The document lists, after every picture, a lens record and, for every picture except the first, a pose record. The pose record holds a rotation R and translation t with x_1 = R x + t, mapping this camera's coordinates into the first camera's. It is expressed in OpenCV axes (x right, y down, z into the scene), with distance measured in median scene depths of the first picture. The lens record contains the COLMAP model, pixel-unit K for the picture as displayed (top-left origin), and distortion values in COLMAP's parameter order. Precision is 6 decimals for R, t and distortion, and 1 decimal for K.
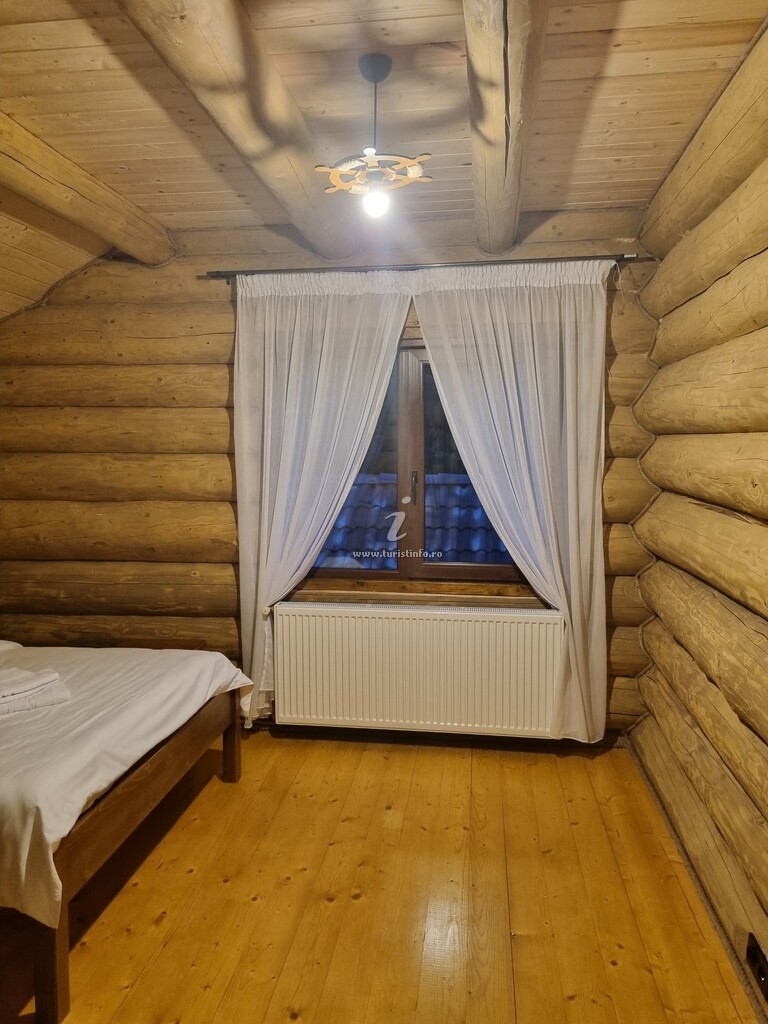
lens RADIAL K [[767.5, 0, 379.0], [0, 767.5, 510.2], [0, 0, 1]] dist [0.064494, -0.043927]
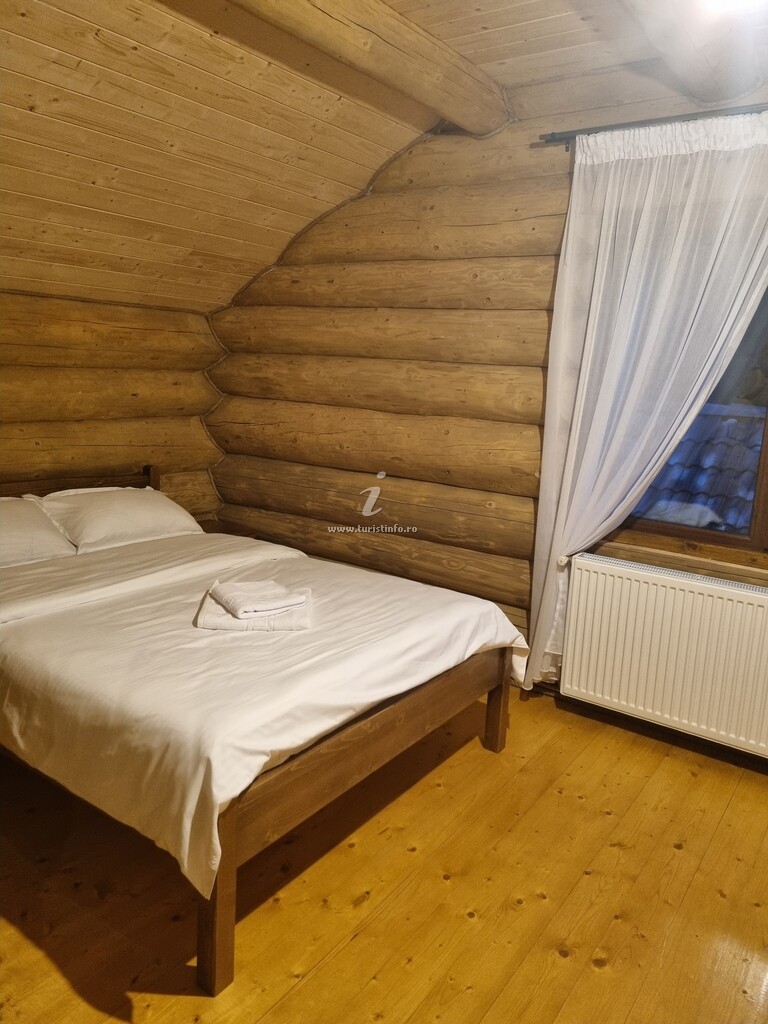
lens RADIAL K [[767.5, 0, 379.0], [0, 767.5, 510.2], [0, 0, 1]] dist [0.064494, -0.043927]
pose [[0.884597, 0.133966, -0.446701, 0.042041], [-0.087838, 0.988570, 0.122529, -0.007551], [0.458010, -0.069152, 0.886253, 0.176600]]
